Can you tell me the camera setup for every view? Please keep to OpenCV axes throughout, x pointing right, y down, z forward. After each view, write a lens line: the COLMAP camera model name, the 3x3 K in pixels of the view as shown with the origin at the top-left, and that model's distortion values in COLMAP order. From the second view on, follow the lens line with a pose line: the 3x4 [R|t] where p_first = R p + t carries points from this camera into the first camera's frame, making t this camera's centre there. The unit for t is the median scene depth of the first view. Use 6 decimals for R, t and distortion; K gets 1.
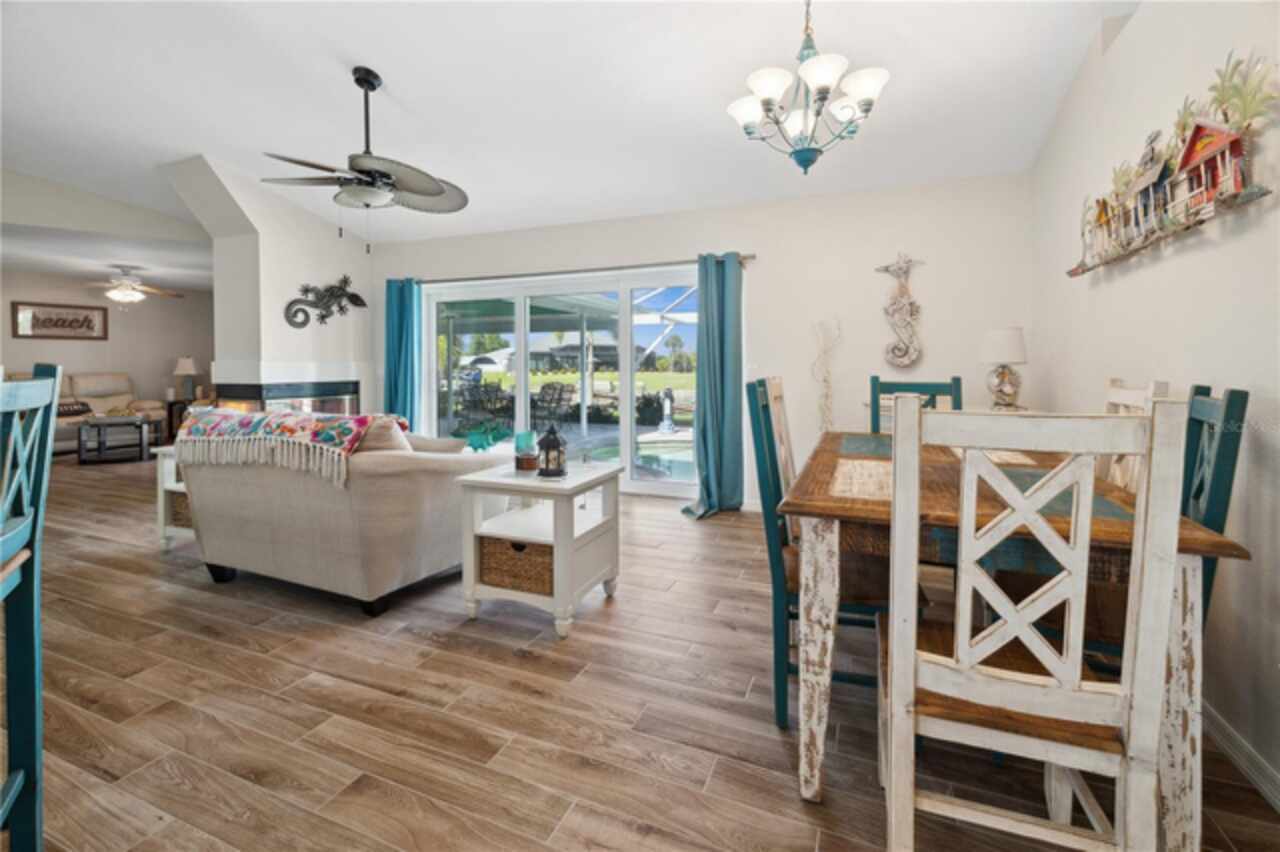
lens RADIAL K [[559.9, 0, 640.9], [0, 559.9, 376.8], [0, 0, 1]] dist [0.001561, -0.000025]
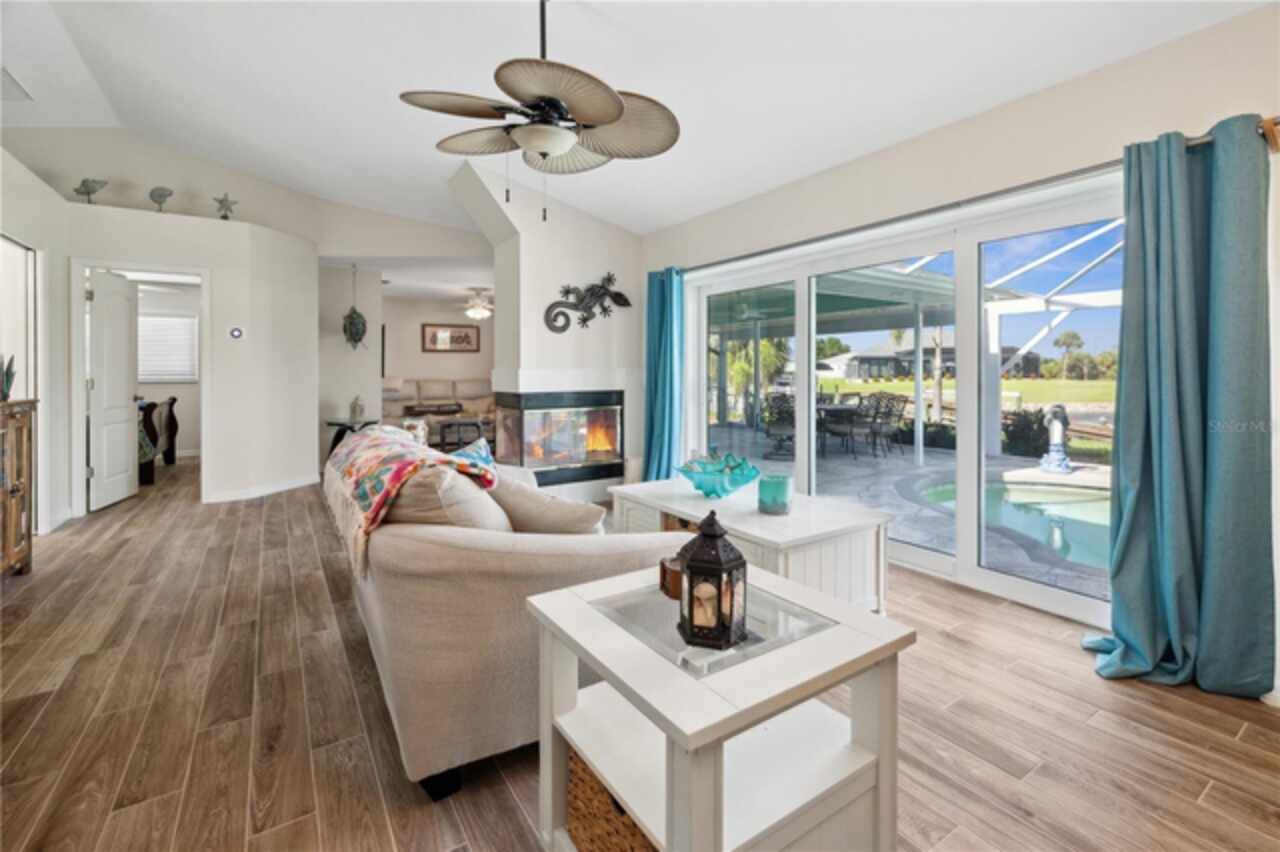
lens RADIAL K [[559.9, 0, 640.9], [0, 559.9, 376.8], [0, 0, 1]] dist [0.001561, -0.000025]
pose [[0.829336, 0.000927, -0.558749, 0.016575], [-0.007034, 0.999937, -0.008782, -0.006483], [0.558706, 0.011213, 0.829290, 0.281430]]
